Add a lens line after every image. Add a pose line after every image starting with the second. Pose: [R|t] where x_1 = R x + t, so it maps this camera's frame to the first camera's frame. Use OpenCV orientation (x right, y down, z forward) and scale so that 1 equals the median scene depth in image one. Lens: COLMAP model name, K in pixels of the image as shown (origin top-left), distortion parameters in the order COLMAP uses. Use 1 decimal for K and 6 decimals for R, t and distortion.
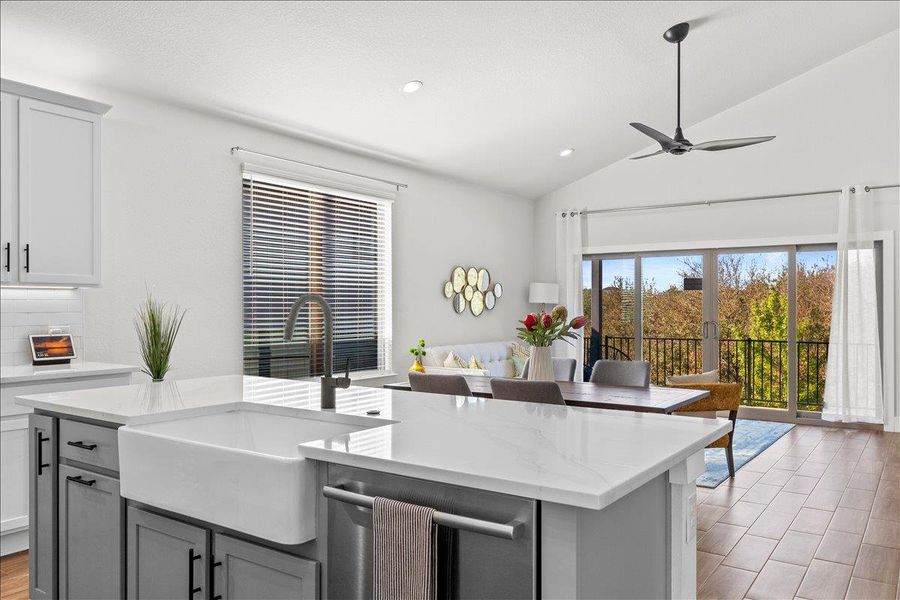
lens RADIAL K [[671.9, 0, 450.5], [0, 671.9, 295.4], [0, 0, 1]] dist [-0.027675, 0.000502]
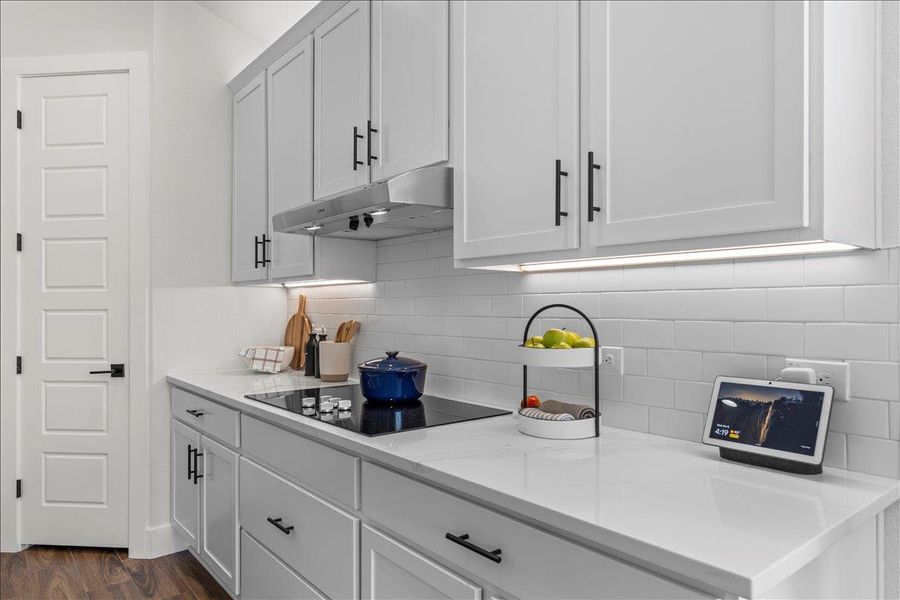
lens RADIAL K [[582.7, 0, 455.9], [0, 582.7, 301.9], [0, 0, 1]] dist [0.005625, -0.002263]
pose [[-0.267280, -0.004163, -0.963610, -0.178777], [0.016067, 0.999832, -0.008776, 0.010123], [0.963485, -0.017828, -0.267168, 0.656997]]
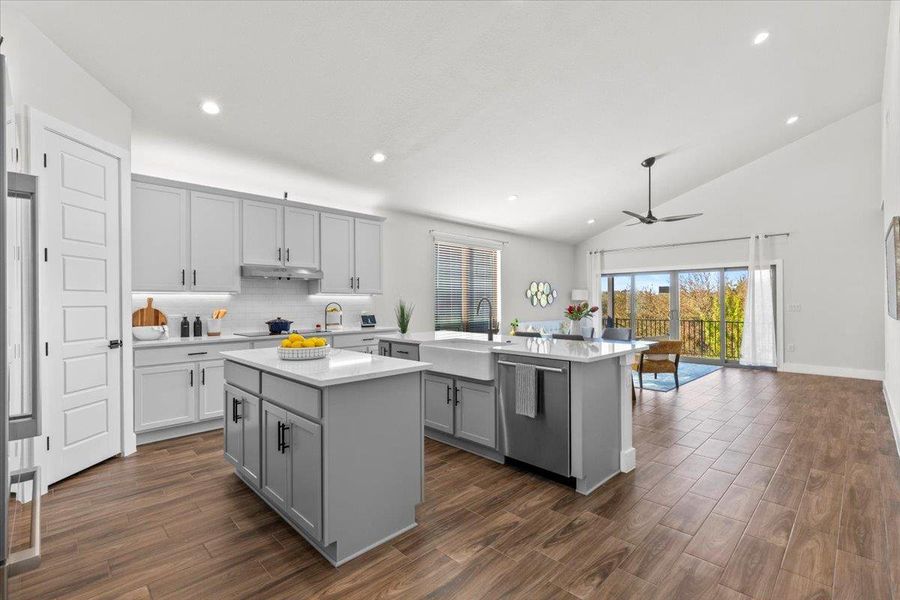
lens RADIAL K [[414.9, 0, 451.3], [0, 414.9, 298.4], [0, 0, 1]] dist [0.010153, -0.000539]
pose [[0.985290, -0.005097, -0.170816, -0.023984], [0.006182, 0.999964, 0.005820, -0.004165], [0.170781, -0.006791, 0.985286, -0.295413]]
